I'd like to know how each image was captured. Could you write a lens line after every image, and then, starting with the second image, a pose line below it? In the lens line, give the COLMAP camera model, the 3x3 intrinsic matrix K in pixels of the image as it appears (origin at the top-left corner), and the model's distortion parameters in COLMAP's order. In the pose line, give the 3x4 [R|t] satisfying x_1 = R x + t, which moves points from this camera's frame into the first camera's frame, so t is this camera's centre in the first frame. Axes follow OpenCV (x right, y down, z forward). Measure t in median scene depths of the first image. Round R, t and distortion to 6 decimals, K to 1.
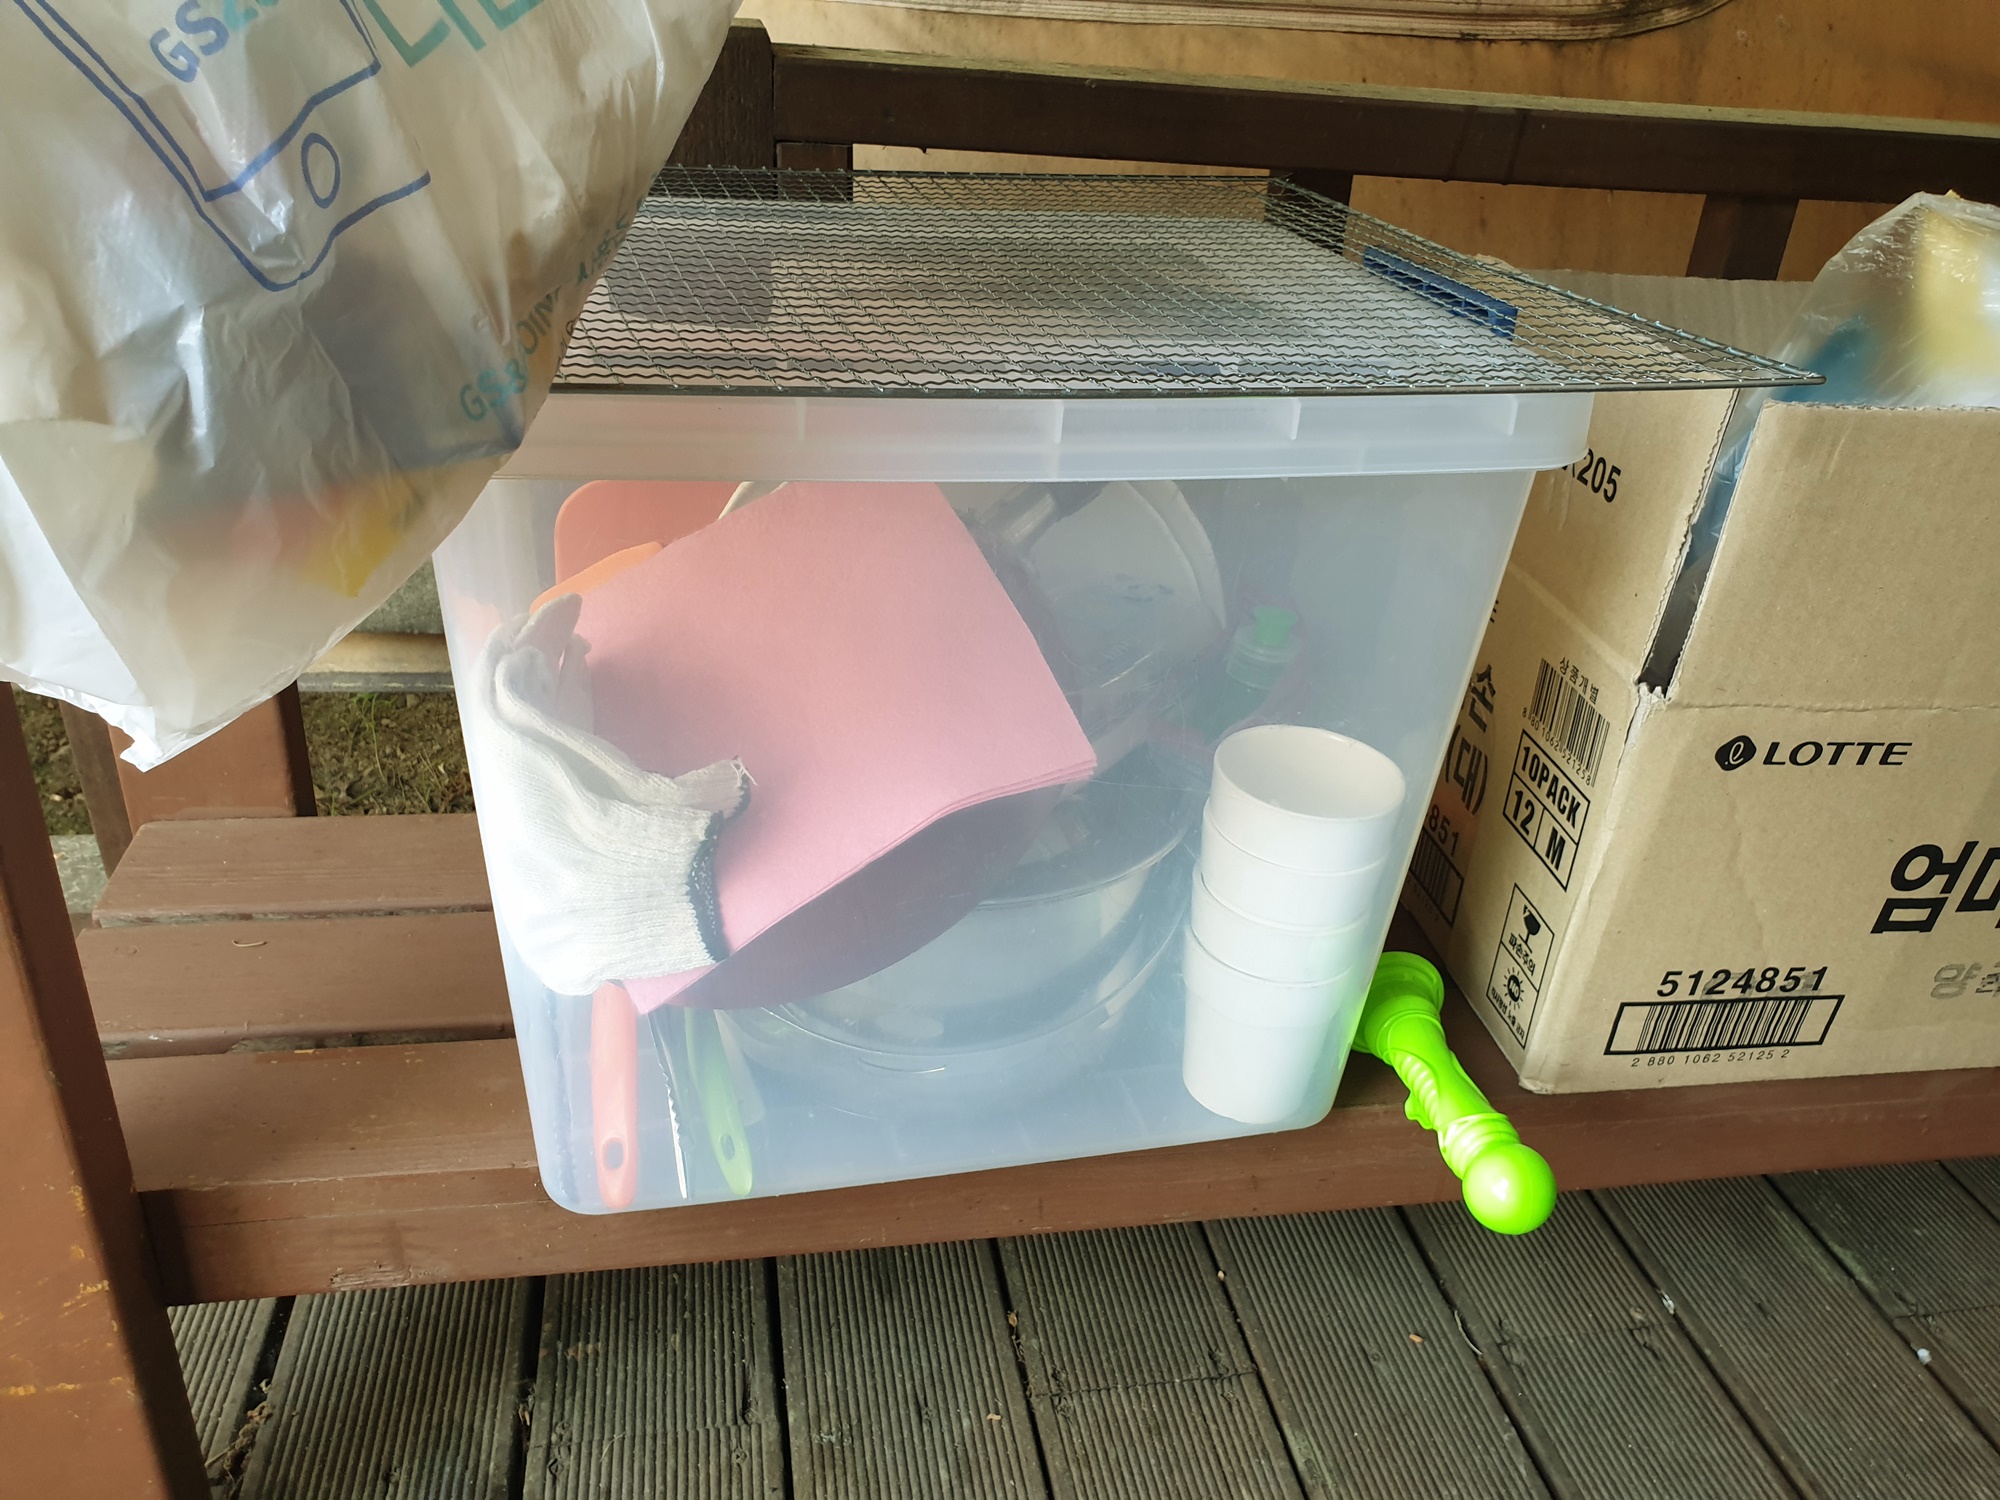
lens RADIAL K [[1536.3, 0, 1029.0], [0, 1536.3, 748.6], [0, 0, 1]] dist [0.003040, -0.012478]
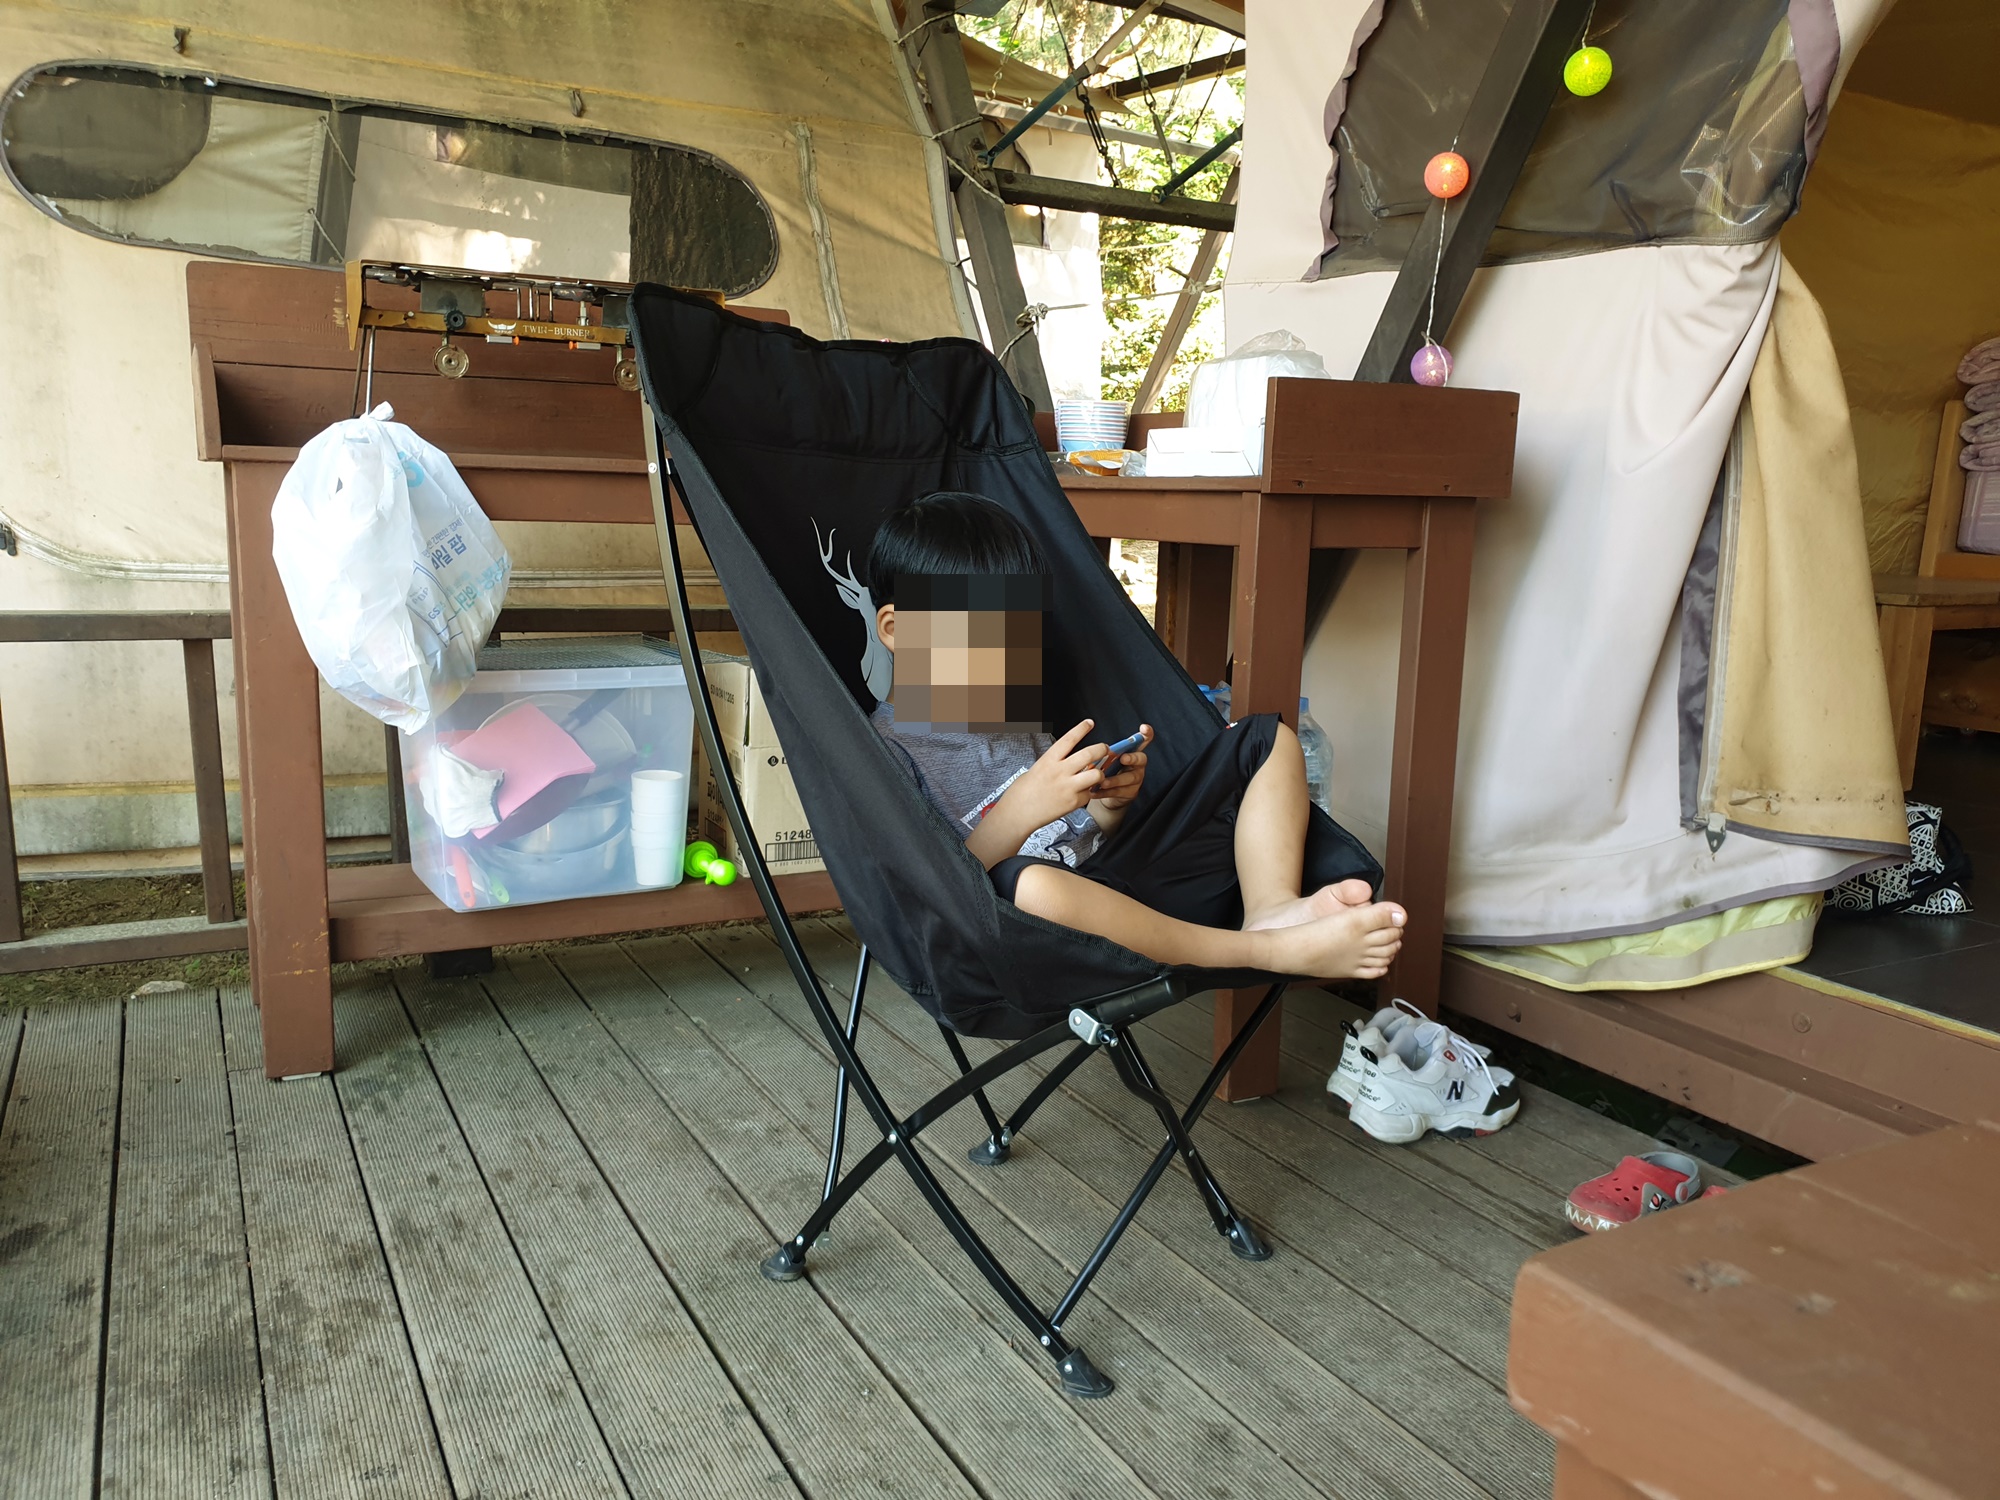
lens RADIAL K [[1536.3, 0, 1029.0], [0, 1536.3, 748.6], [0, 0, 1]] dist [0.003040, -0.012478]
pose [[0.948305, -0.097424, 0.302037, -0.086690], [0.185127, 0.942831, -0.277126, 1.302125], [-0.257771, 0.318715, 0.912127, -2.995897]]
